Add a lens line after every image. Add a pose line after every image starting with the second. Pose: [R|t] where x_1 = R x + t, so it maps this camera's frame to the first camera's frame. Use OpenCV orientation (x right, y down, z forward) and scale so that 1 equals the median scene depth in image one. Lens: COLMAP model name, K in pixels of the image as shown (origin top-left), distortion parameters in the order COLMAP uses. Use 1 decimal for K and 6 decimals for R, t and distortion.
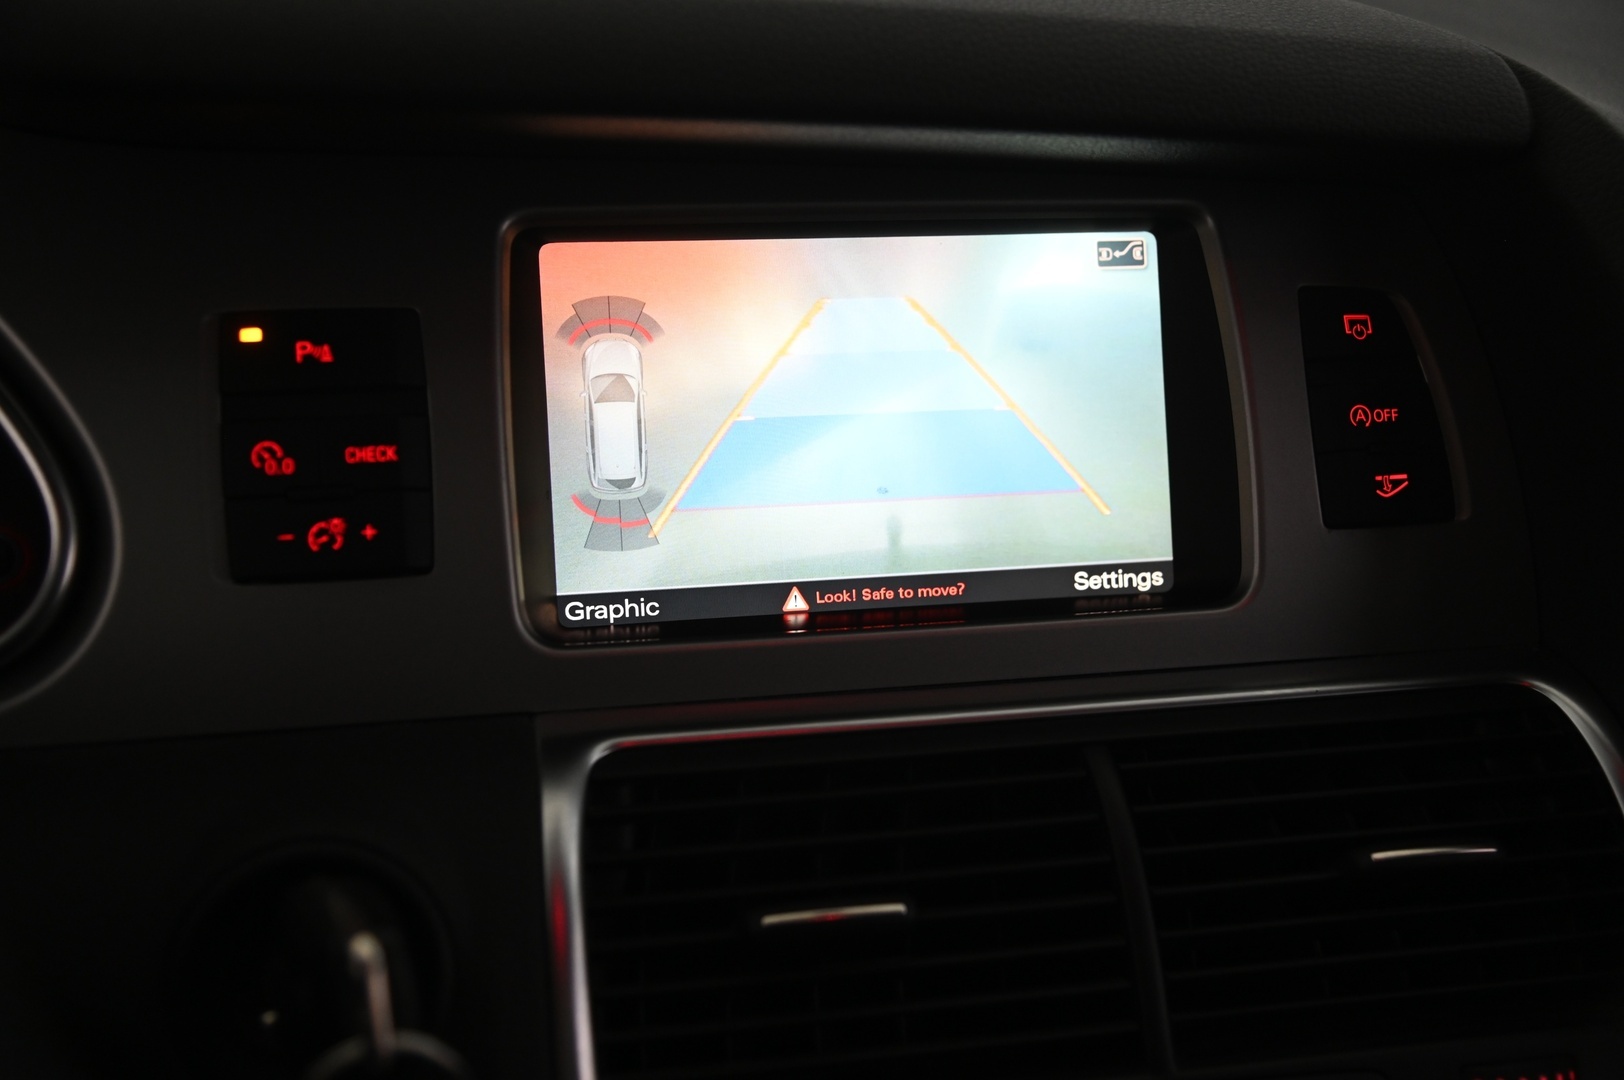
lens RADIAL K [[1904.6, 0, 812.0], [0, 1904.6, 540.0], [0, 0, 1]] dist [0.074538, 0.046649]
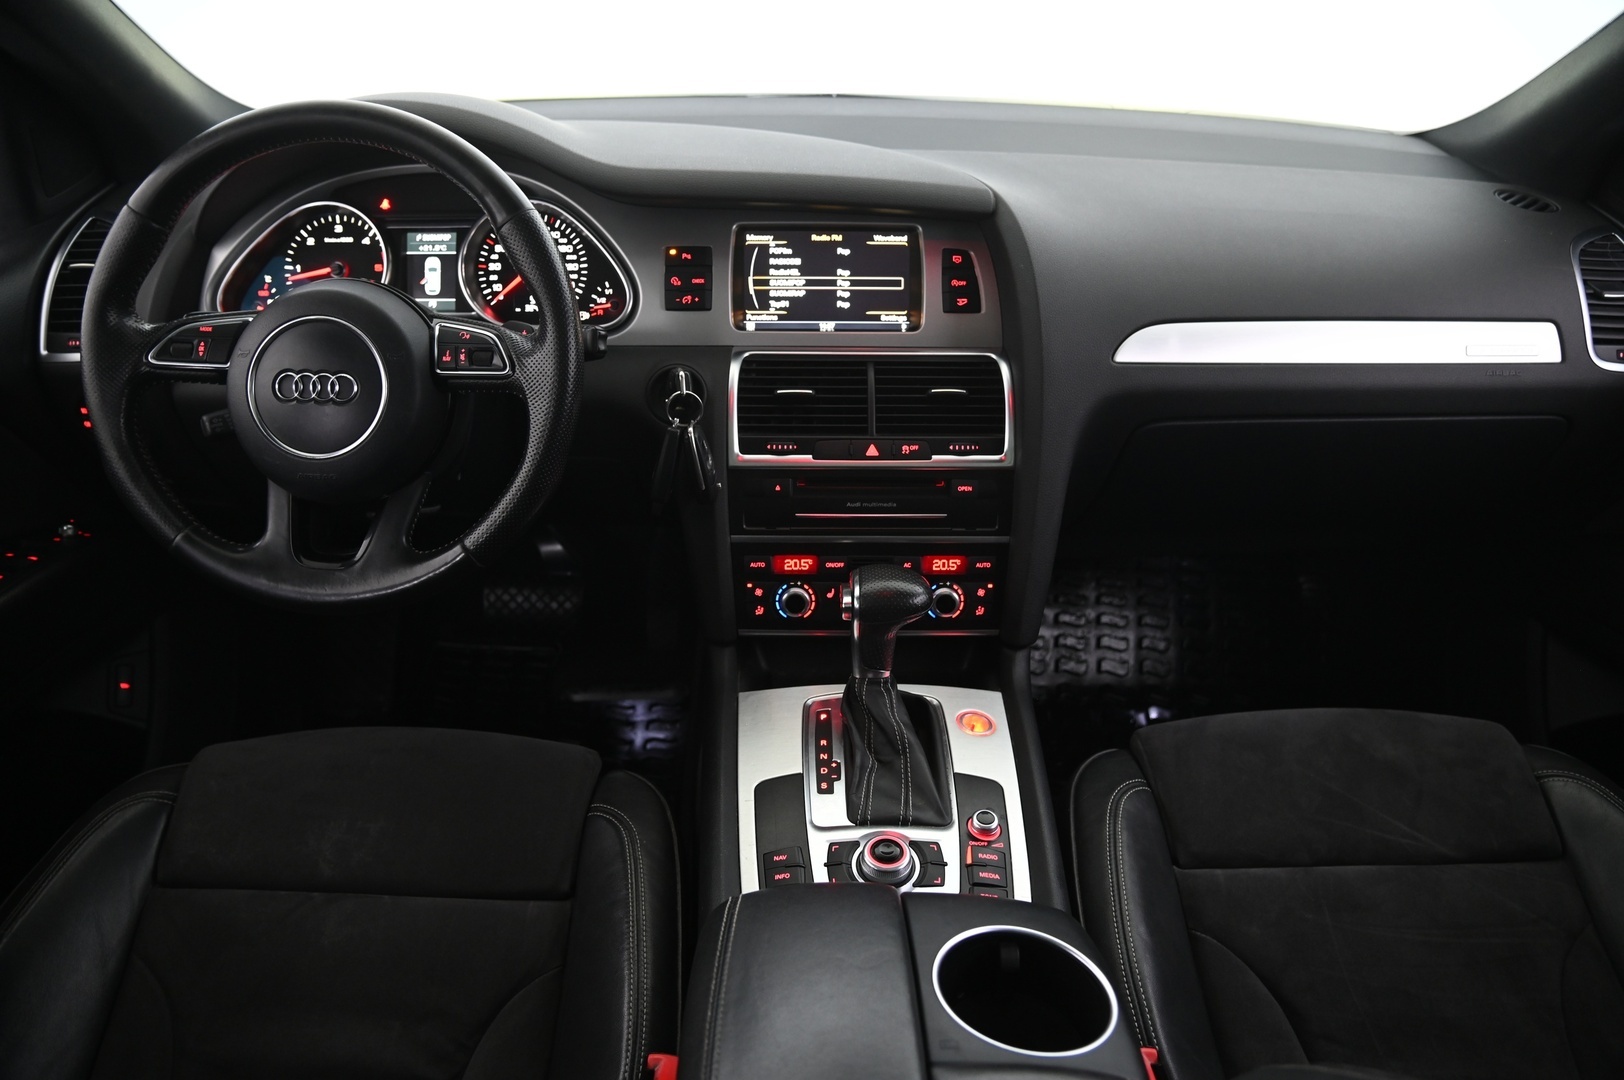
lens RADIAL K [[1095.6, 0, 812.0], [0, 1095.6, 540.0], [0, 0, 1]] dist [-0.130707, 0.078435]
pose [[0.977627, 0.082014, -0.193700, 0.513483], [-0.055157, 0.988587, 0.140191, 0.166231], [0.202987, -0.126371, 0.970993, -1.313817]]
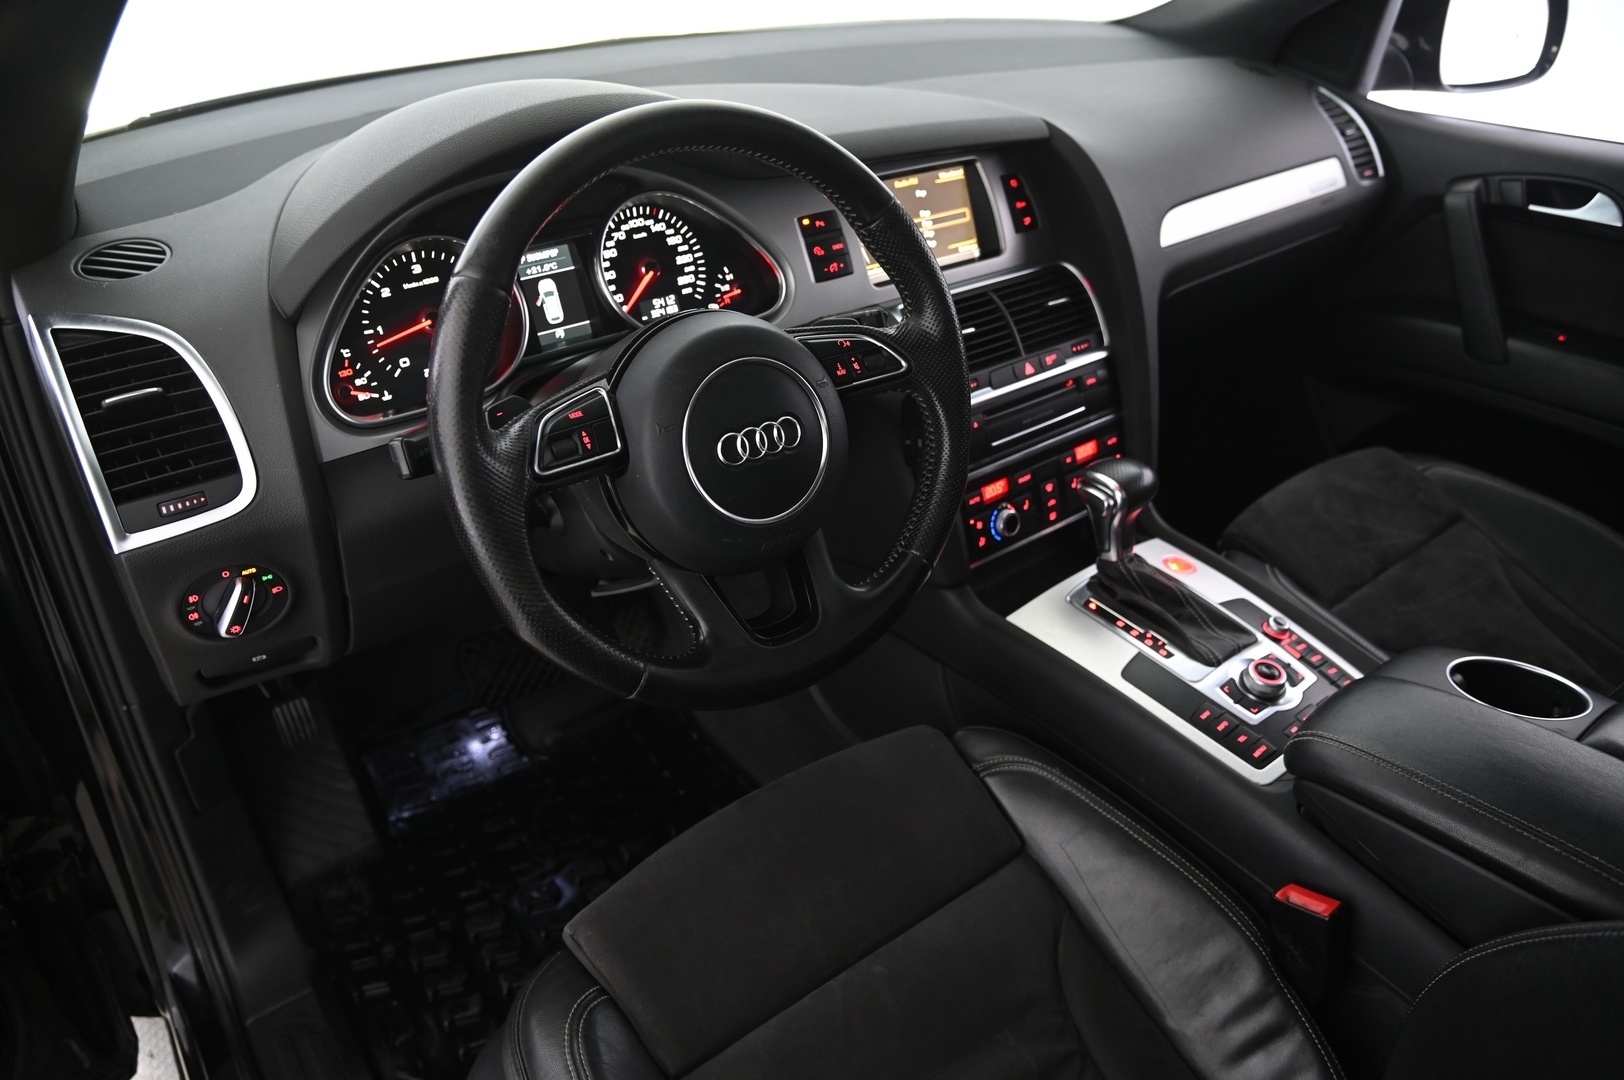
lens RADIAL K [[1095.6, 0, 812.0], [0, 1095.6, 540.0], [0, 0, 1]] dist [-0.130707, 0.078435]
pose [[0.906208, -0.248838, 0.341857, -1.213056], [0.166384, 0.953125, 0.252725, -0.041894], [-0.388720, -0.172142, 0.905132, -1.176451]]
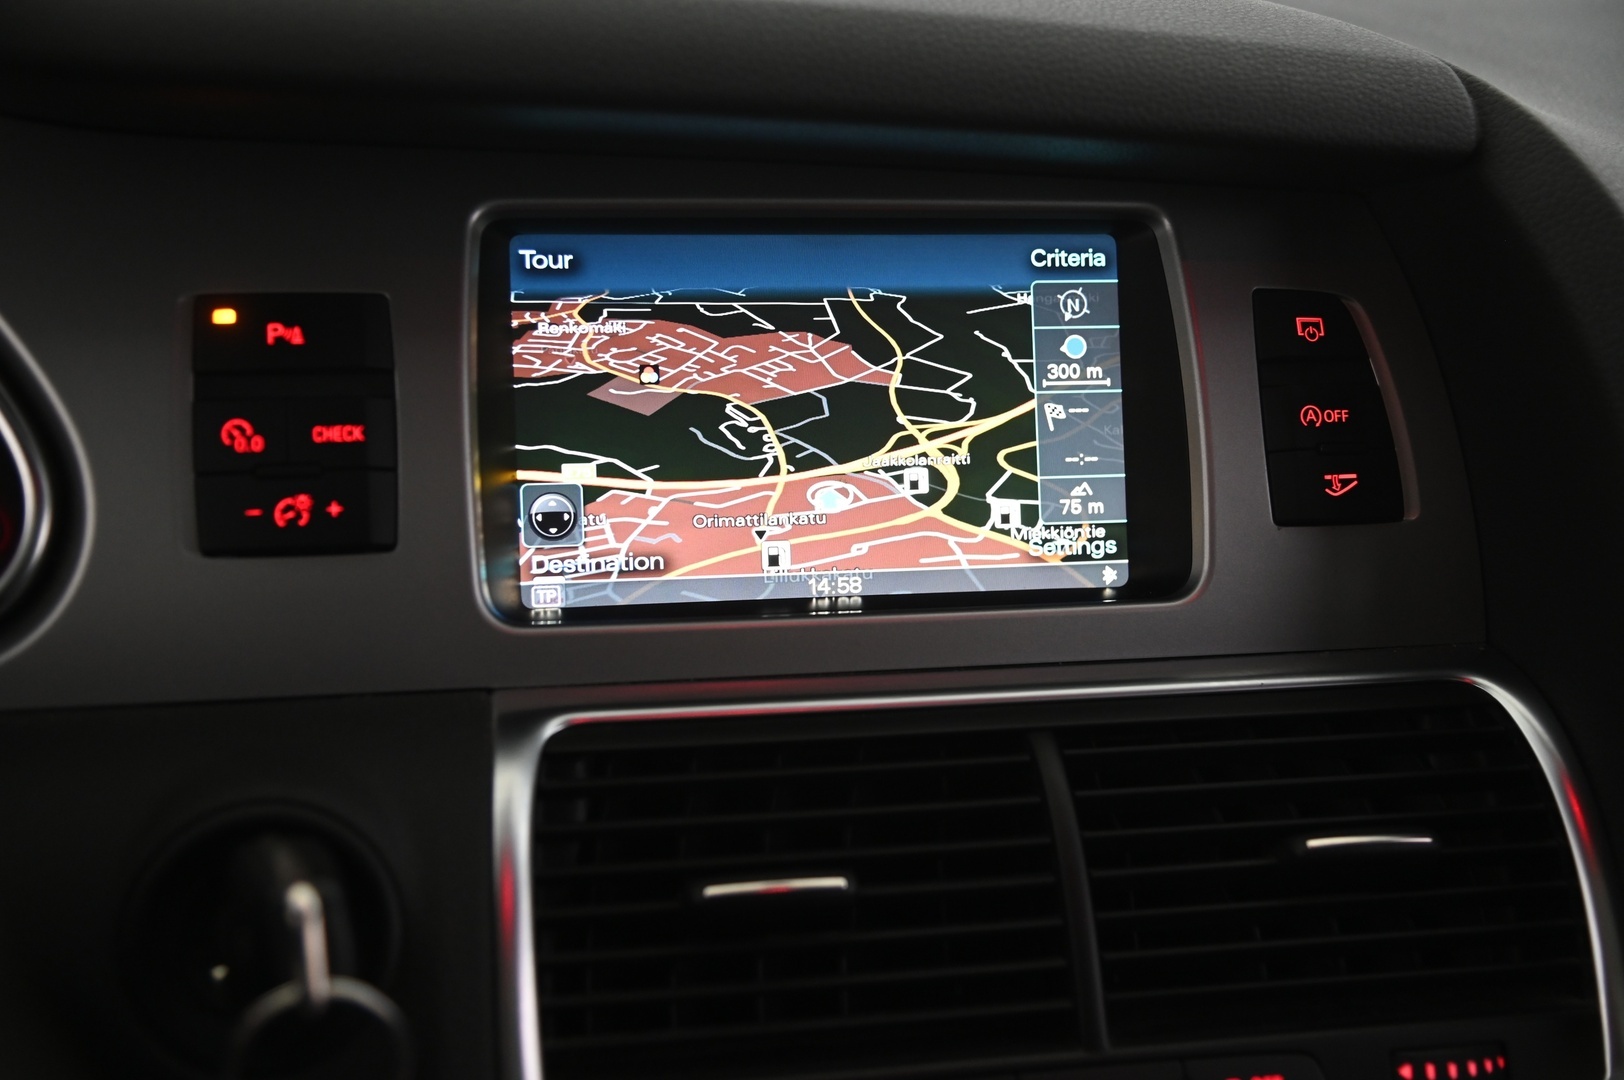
lens RADIAL K [[1904.6, 0, 812.0], [0, 1904.6, 540.0], [0, 0, 1]] dist [0.074538, 0.046649]
pose [[0.999742, 0.016761, -0.015308, 0.040683], [-0.016959, 0.999773, -0.012899, 0.020906], [0.015088, 0.013155, 0.999800, -0.025630]]
